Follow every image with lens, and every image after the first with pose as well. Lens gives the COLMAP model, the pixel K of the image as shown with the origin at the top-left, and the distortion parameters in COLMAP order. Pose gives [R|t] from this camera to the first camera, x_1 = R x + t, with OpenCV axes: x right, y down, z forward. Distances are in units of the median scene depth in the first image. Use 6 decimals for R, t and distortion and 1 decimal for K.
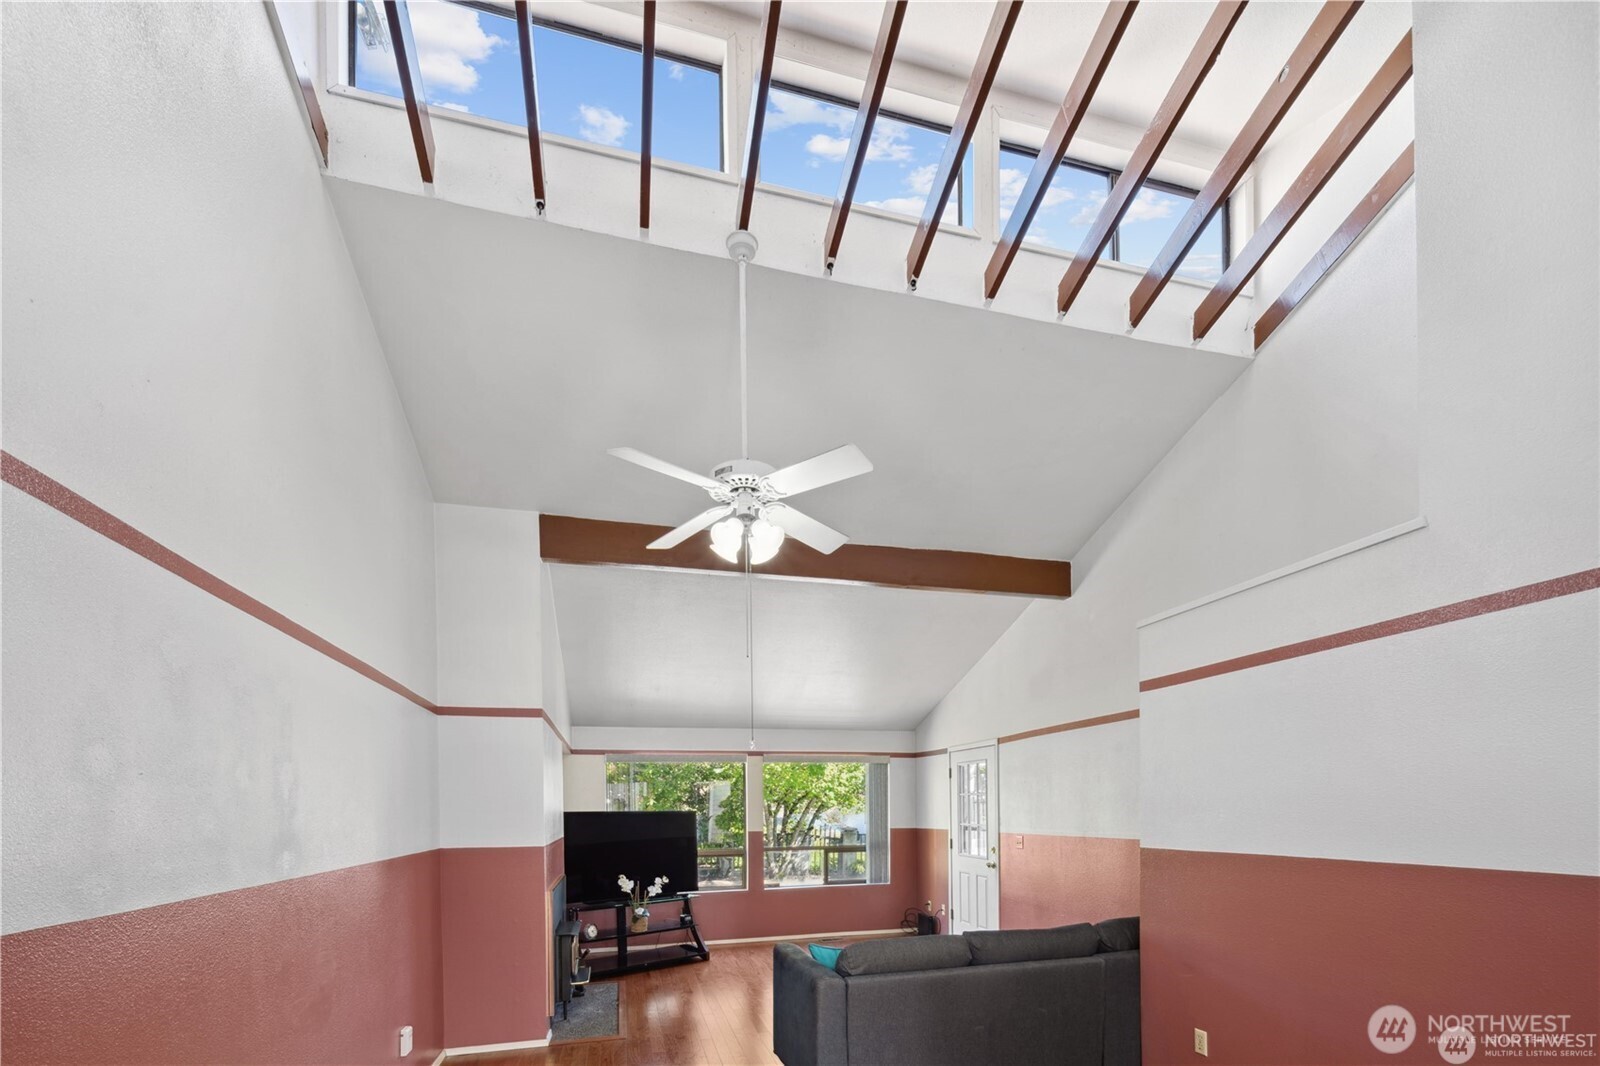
lens RADIAL K [[700.1, 0, 805.5], [0, 700.1, 811.3], [0, 0, 1]] dist [0.003452, 0.000095]
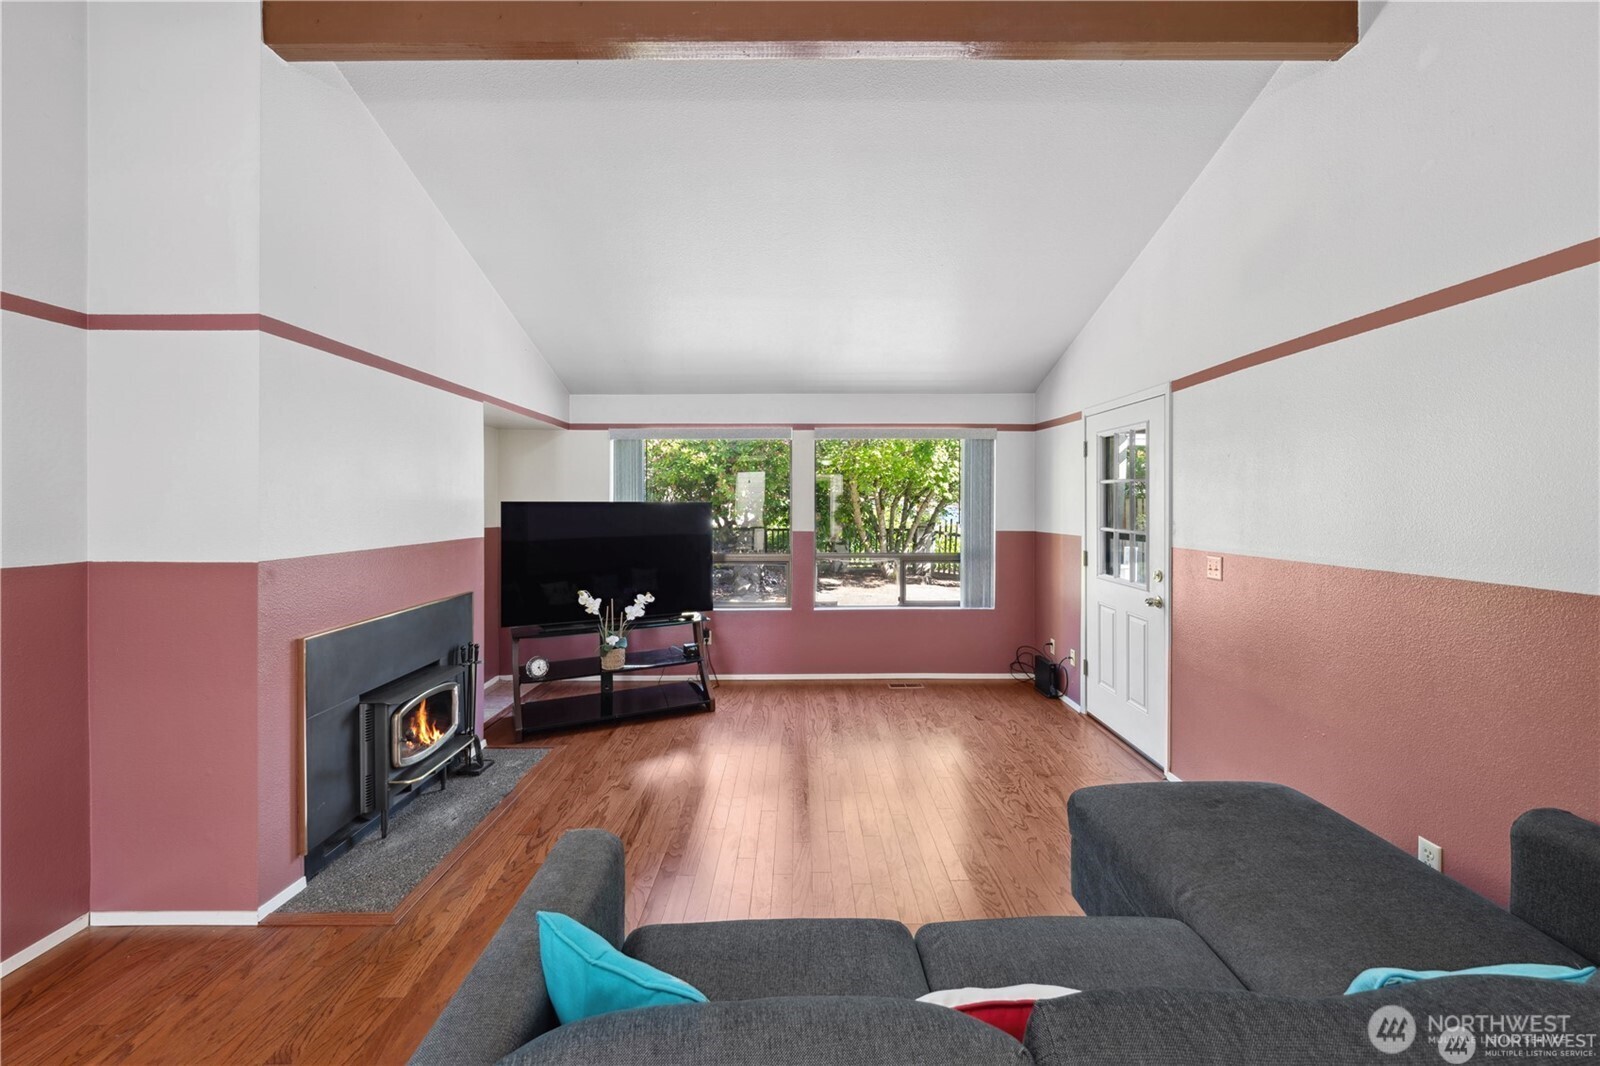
lens RADIAL K [[620.6, 0, 799.8], [0, 620.6, 505.6], [0, 0, 1]] dist [-0.008550, 0.000054]
pose [[0.967418, 0.013247, -0.252838, 0.100649], [-0.012639, 0.999912, 0.004027, -0.001265], [0.252869, -0.000701, 0.967500, 0.396091]]
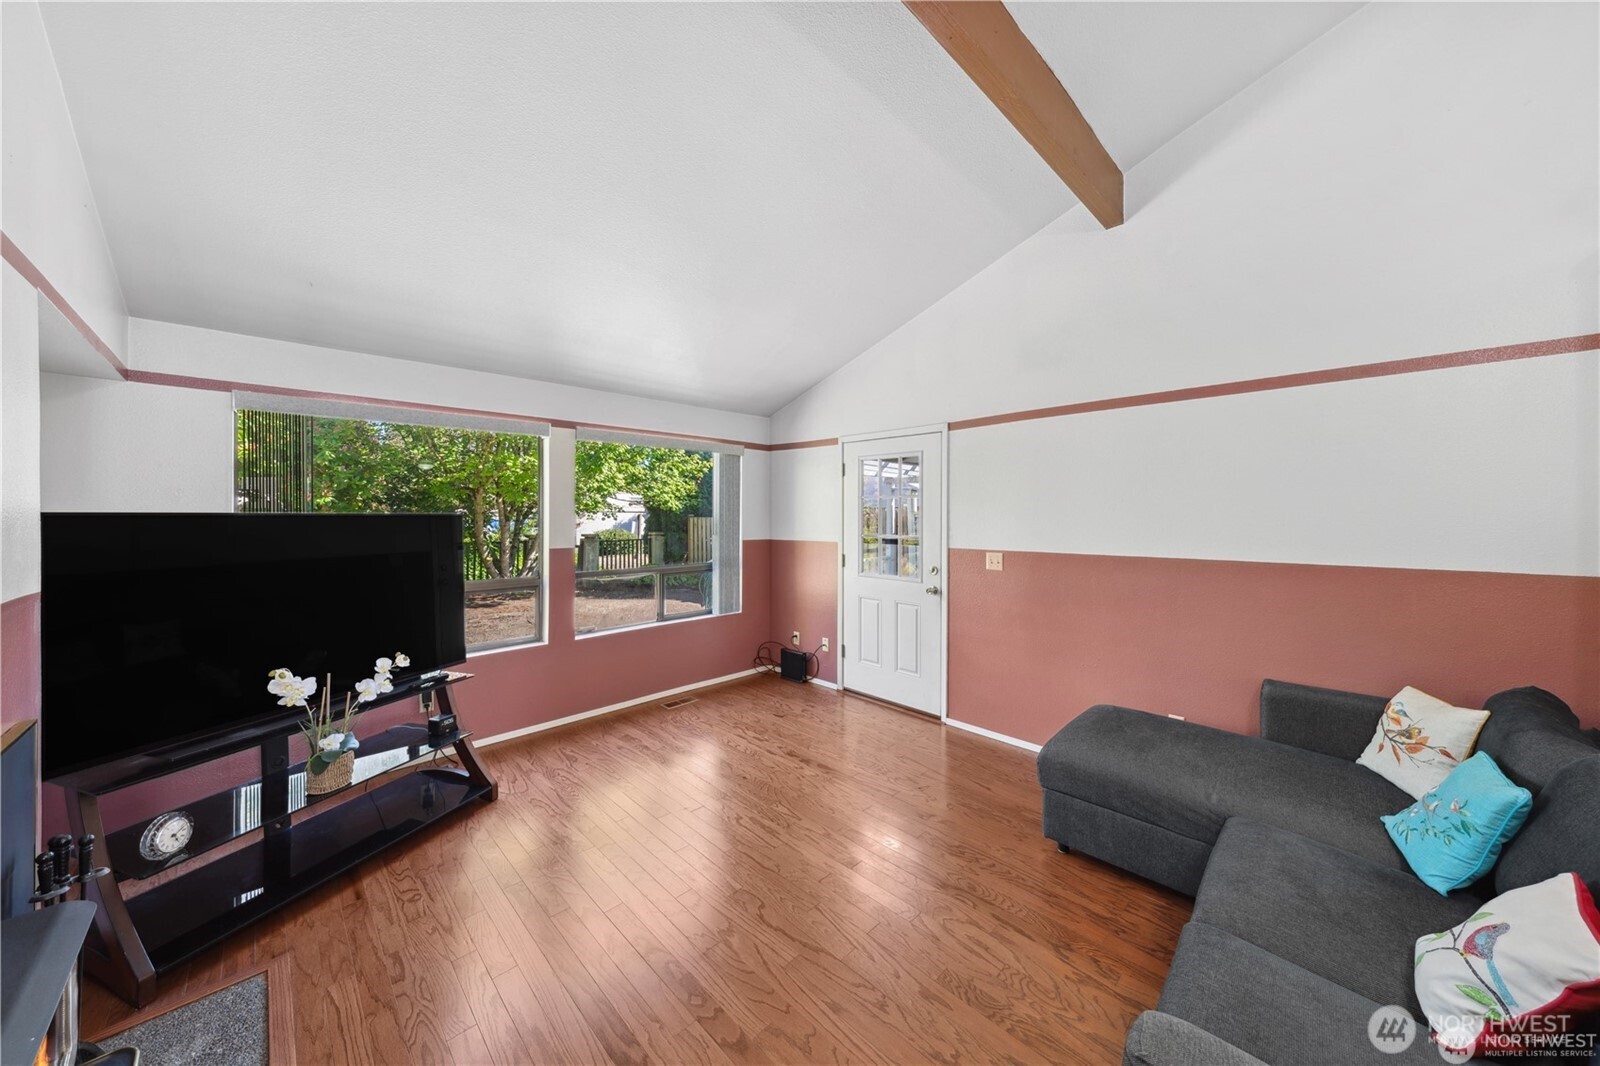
lens RADIAL K [[548.2, 0, 803.1], [0, 548.2, 516.7], [0, 0, 1]] dist [-0.008116, 0.000807]
pose [[0.867800, 0.009734, 0.496819, -0.139603], [-0.009004, 0.999952, -0.003865, 0.000469], [-0.496832, -0.001119, 0.867846, 0.513562]]
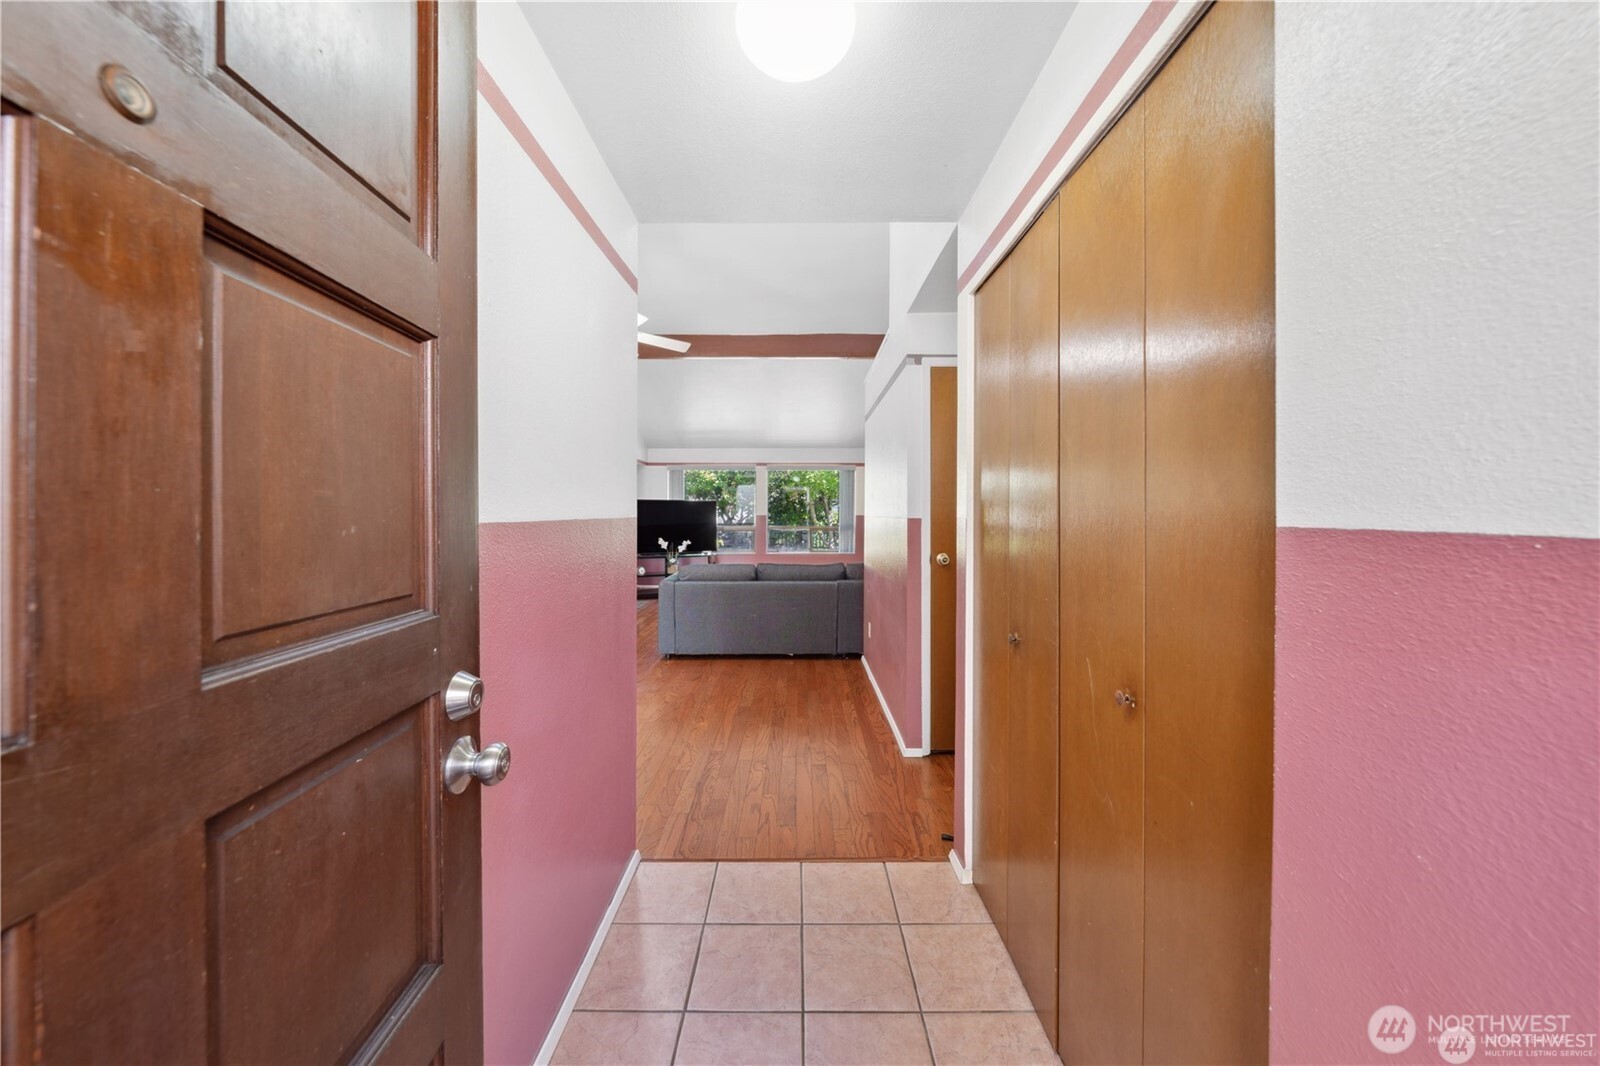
lens RADIAL K [[548.2, 0, 796.2], [0, 548.2, 525.3], [0, 0, 1]] dist [-0.008116, 0.000807]
pose [[0.966049, 0.019075, -0.257655, 0.338713], [-0.013241, 0.999616, 0.024357, 0.023079], [0.258021, -0.020118, 0.965930, -0.143928]]
